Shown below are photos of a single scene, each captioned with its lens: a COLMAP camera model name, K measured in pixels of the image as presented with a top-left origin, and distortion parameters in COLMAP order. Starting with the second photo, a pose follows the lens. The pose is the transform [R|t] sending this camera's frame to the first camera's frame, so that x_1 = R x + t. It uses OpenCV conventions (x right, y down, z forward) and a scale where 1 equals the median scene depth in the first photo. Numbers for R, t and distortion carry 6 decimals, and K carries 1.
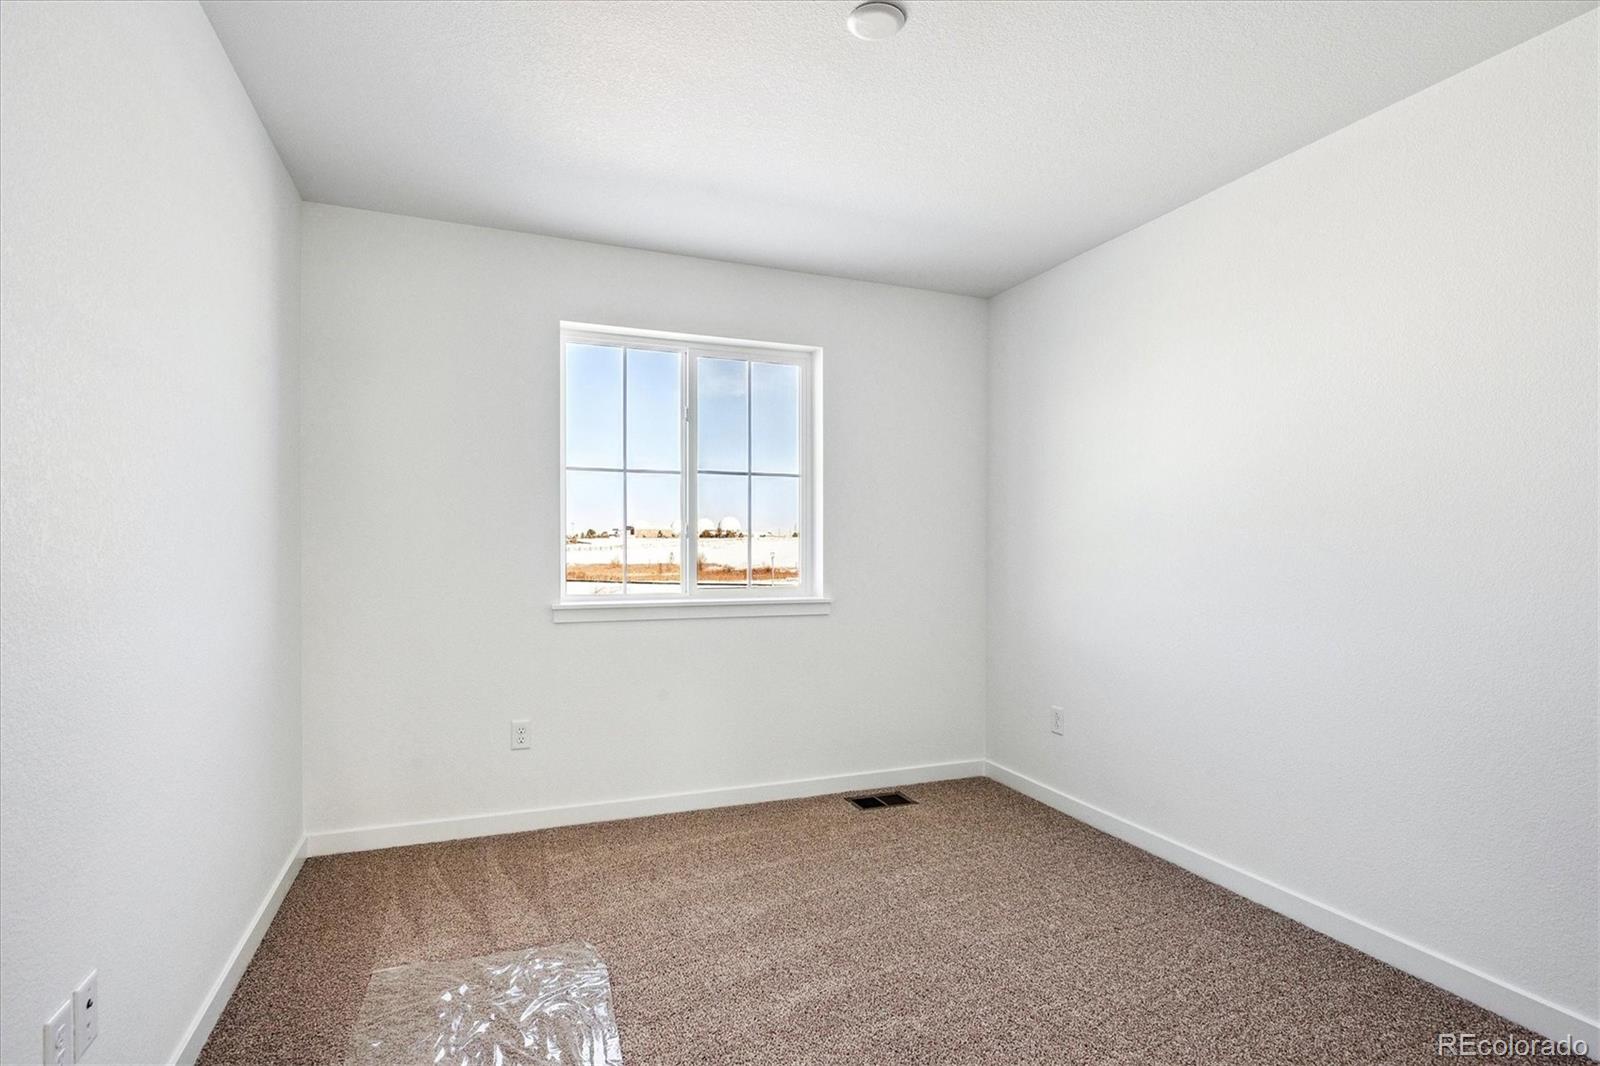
lens RADIAL K [[863.3, 0, 800.3], [0, 863.3, 545.9], [0, 0, 1]] dist [-0.000390, -0.000095]
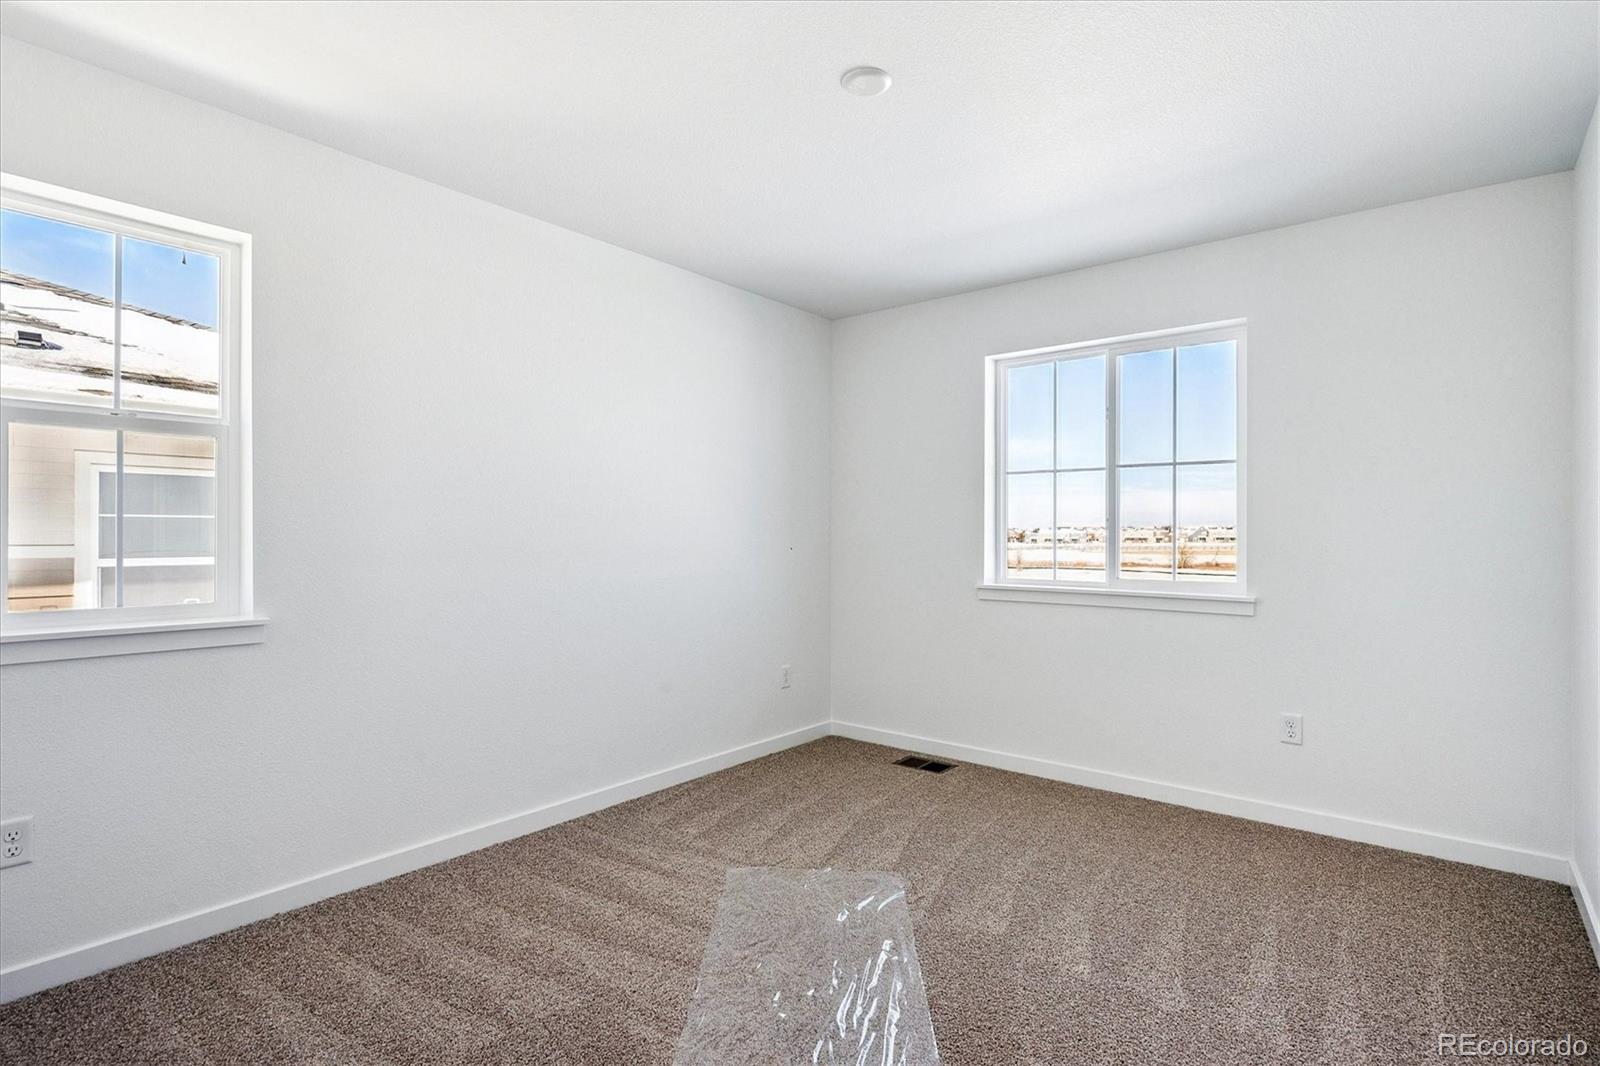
lens RADIAL K [[797.7, 0, 800.0], [0, 797.7, 533.0], [0, 0, 1]] dist [-0.000738, -0.000208]
pose [[0.467577, -0.002369, -0.883949, 0.563266], [0.000111, 0.999997, -0.002621, -0.003328], [0.883952, 0.001127, 0.467576, 0.218654]]
